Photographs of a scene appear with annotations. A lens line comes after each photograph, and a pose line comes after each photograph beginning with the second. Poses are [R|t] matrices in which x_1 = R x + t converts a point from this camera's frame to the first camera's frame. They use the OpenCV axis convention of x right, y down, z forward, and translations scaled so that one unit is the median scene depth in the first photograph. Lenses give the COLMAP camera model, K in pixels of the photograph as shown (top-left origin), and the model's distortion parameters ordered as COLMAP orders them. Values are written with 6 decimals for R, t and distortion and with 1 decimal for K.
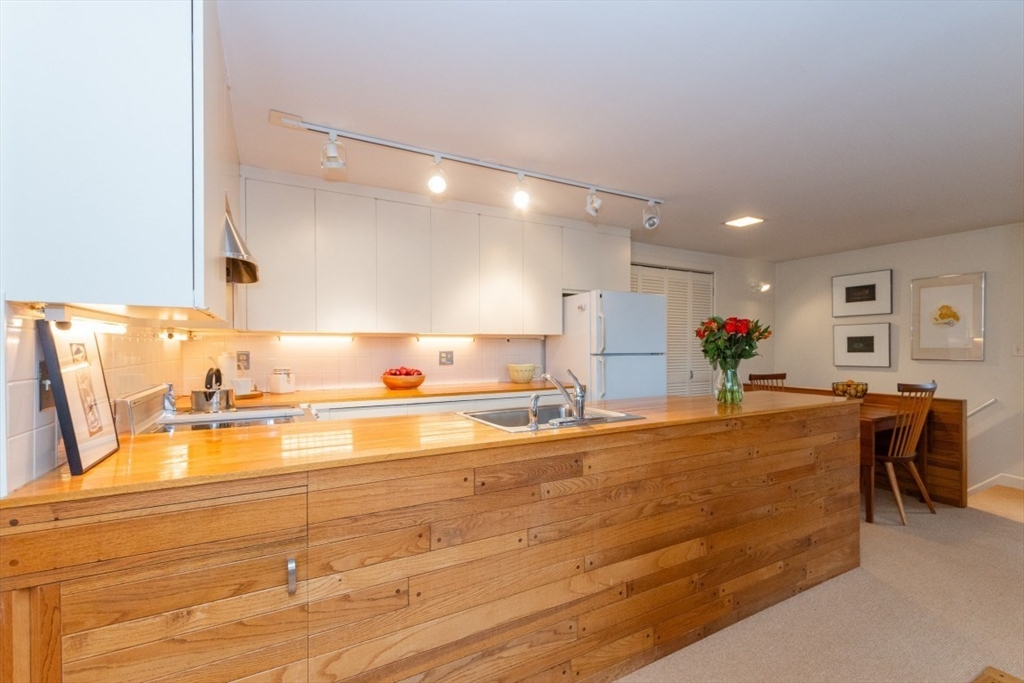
lens RADIAL K [[446.5, 0, 512.0], [0, 446.5, 341.5], [0, 0, 1]] dist [0.003382, 0.000293]
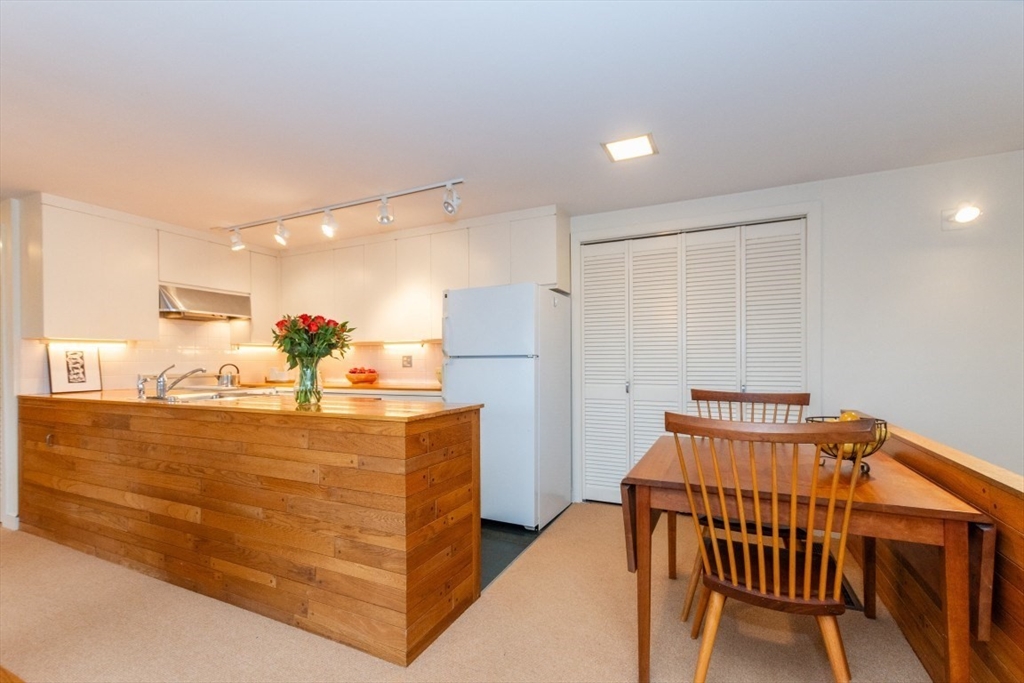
lens RADIAL K [[446.7, 0, 513.7], [0, 446.7, 352.0], [0, 0, 1]] dist [0.000252, 0.000009]
pose [[0.588936, -0.018162, -0.807976, 1.103166], [0.016519, 0.999809, -0.010434, 0.031750], [0.808011, -0.007202, 0.589123, 0.576889]]
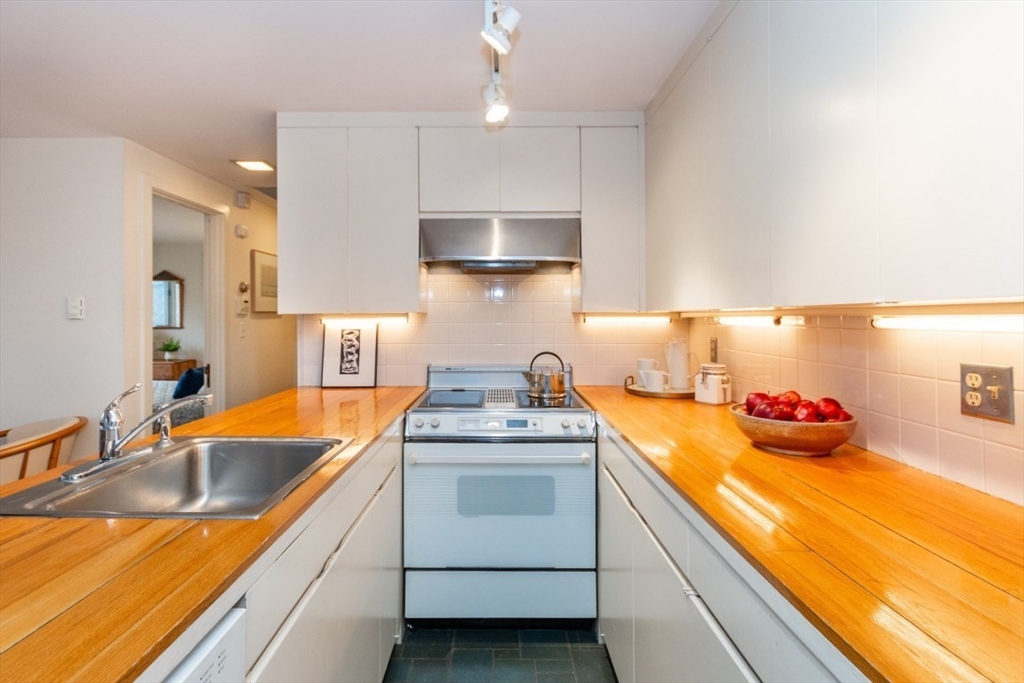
lens RADIAL K [[500.3, 0, 508.9], [0, 500.3, 312.7], [0, 0, 1]] dist [-0.001637, -0.000259]
pose [[-0.485034, -0.005807, -0.874476, 0.273197], [0.011739, 0.999845, -0.013150, -0.011102], [0.874417, -0.016643, -0.484890, 0.992490]]
